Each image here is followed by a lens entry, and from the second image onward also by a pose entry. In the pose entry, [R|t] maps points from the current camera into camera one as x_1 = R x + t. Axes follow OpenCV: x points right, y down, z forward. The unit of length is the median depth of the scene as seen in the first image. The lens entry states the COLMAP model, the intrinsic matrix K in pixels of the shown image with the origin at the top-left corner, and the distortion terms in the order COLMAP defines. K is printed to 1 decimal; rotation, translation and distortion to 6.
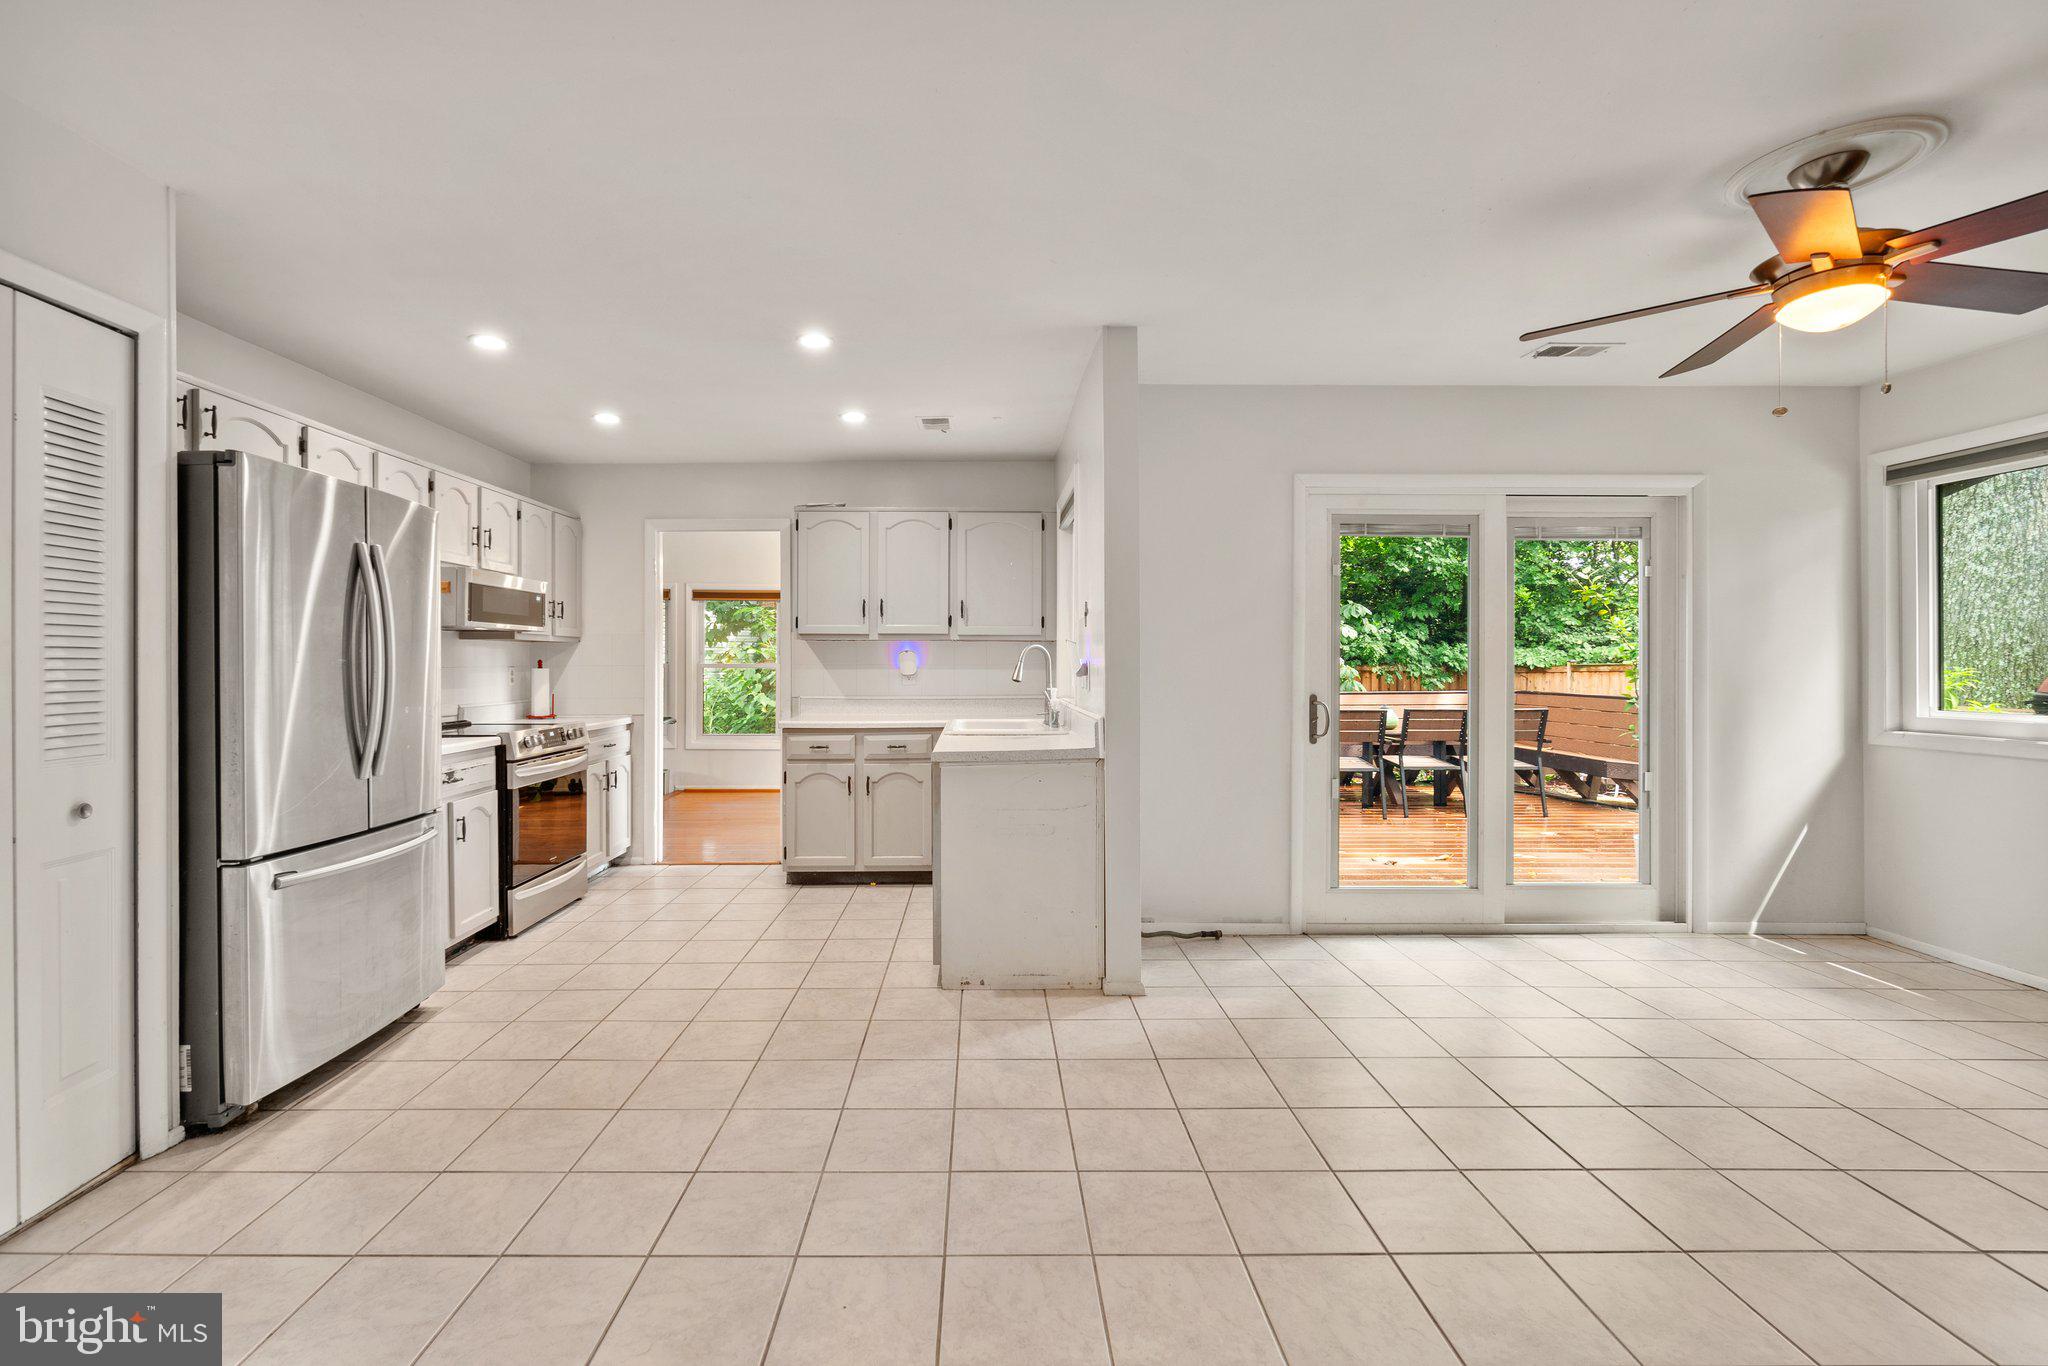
lens RADIAL K [[890.4, 0, 990.8], [0, 890.4, 664.5], [0, 0, 1]] dist [0.002959, 0.000299]
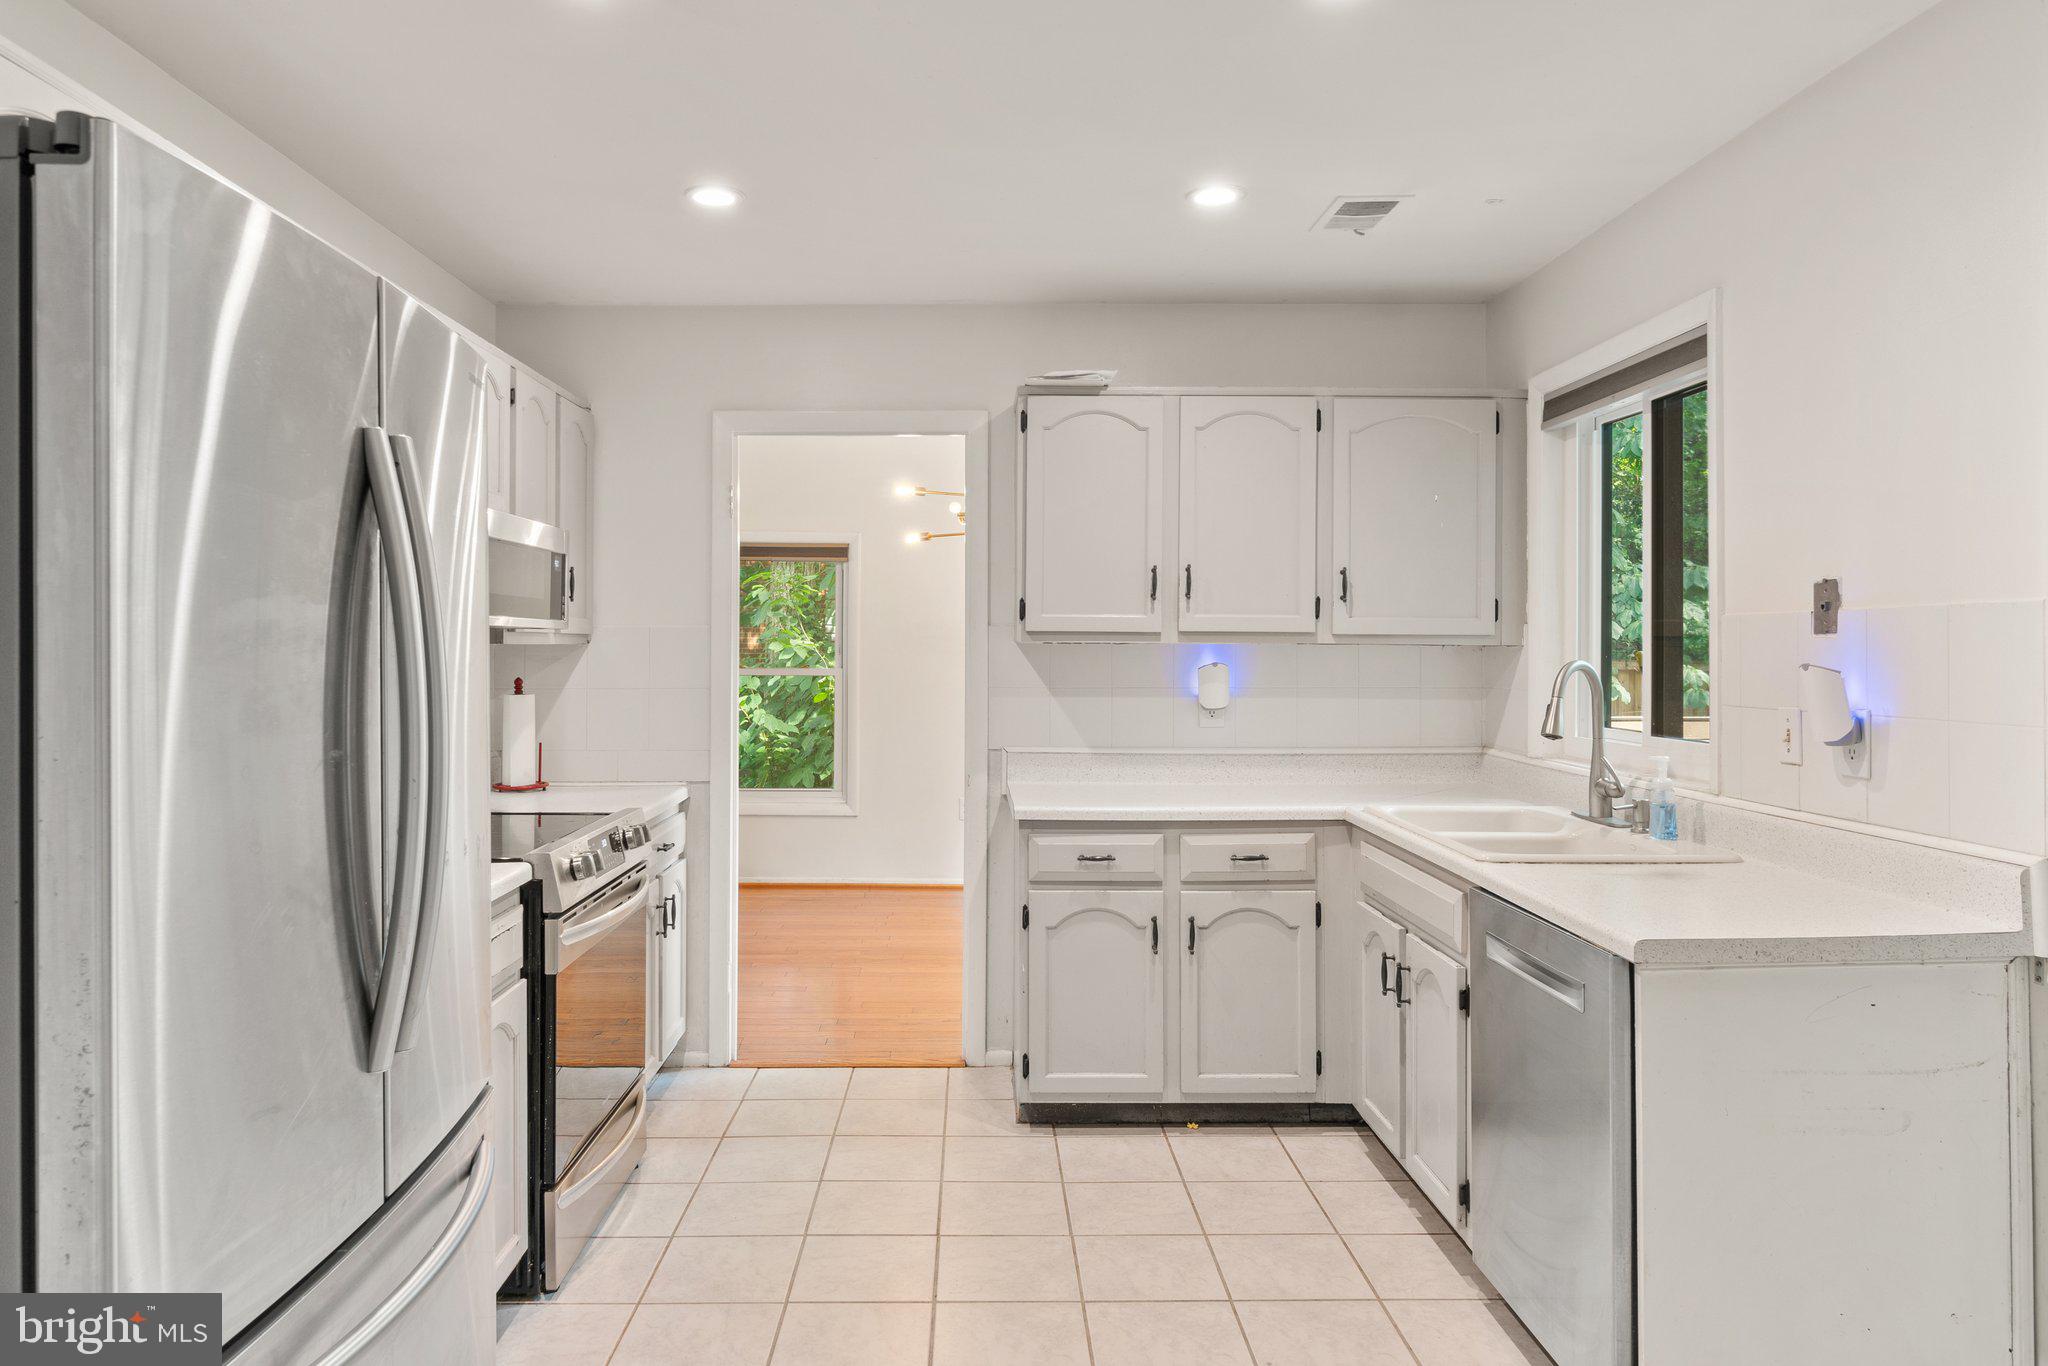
lens RADIAL K [[1300.8, 0, 983.9], [0, 1300.8, 641.2], [0, 0, 1]] dist [-0.000485, 0.002166]
pose [[0.999980, 0.002967, -0.005648, -0.251582], [-0.003008, 0.999970, -0.007143, -0.024936], [0.005626, 0.007160, 0.999959, 0.259590]]
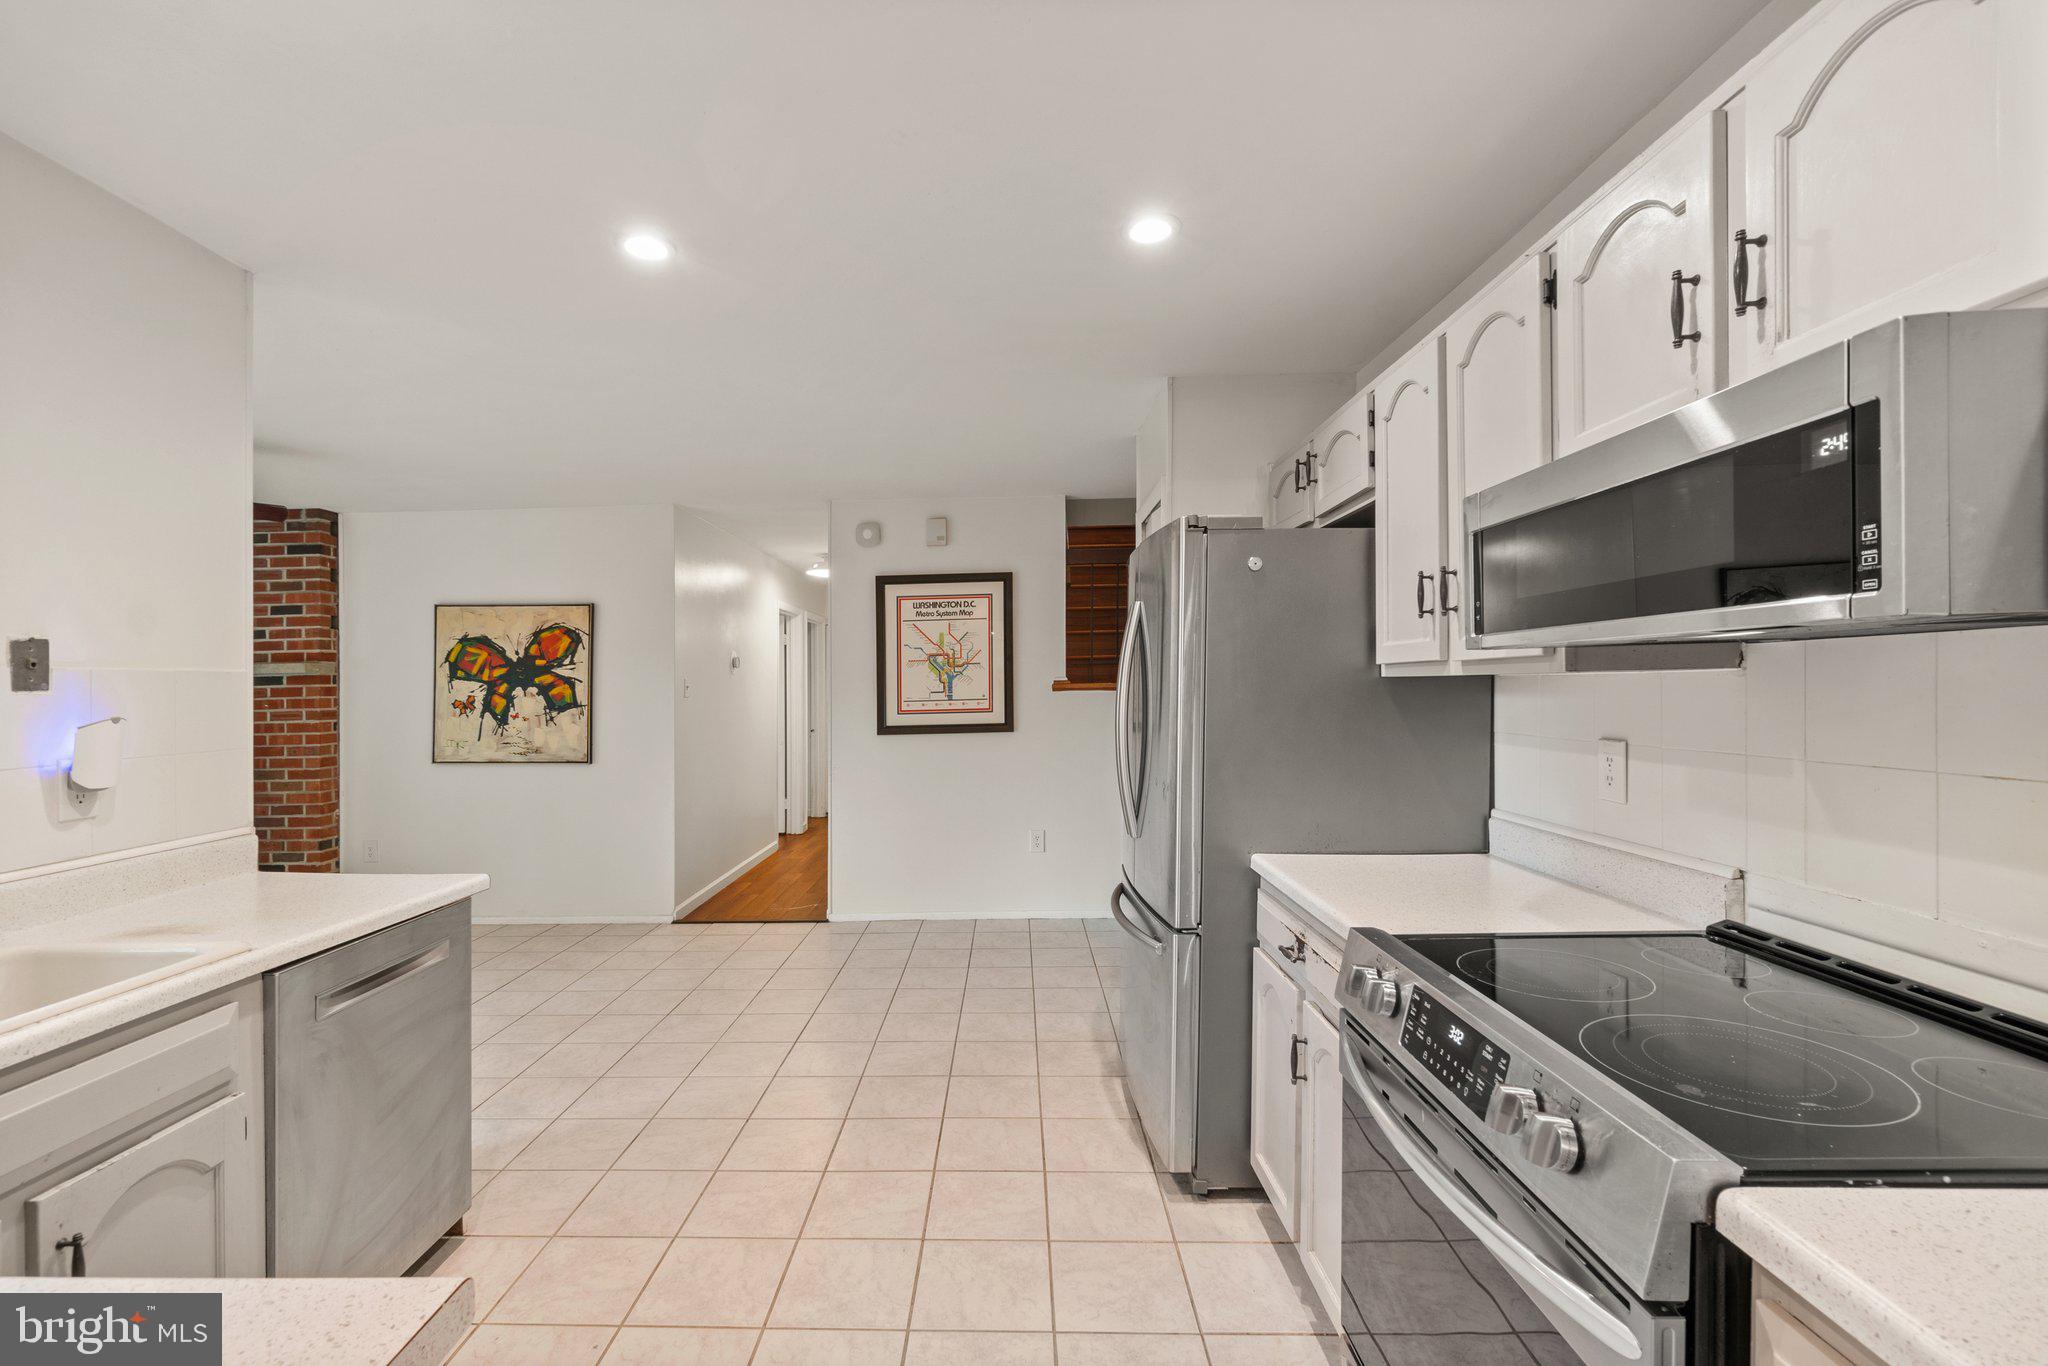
lens RADIAL K [[879.7, 0, 988.4], [0, 879.7, 675.7], [0, 0, 1]] dist [-0.001307, -0.000303]
pose [[-0.999357, 0.020476, 0.029419, -0.323470], [0.020233, 0.999759, -0.008512, -0.027139], [-0.029586, -0.007911, -0.999531, 1.130867]]
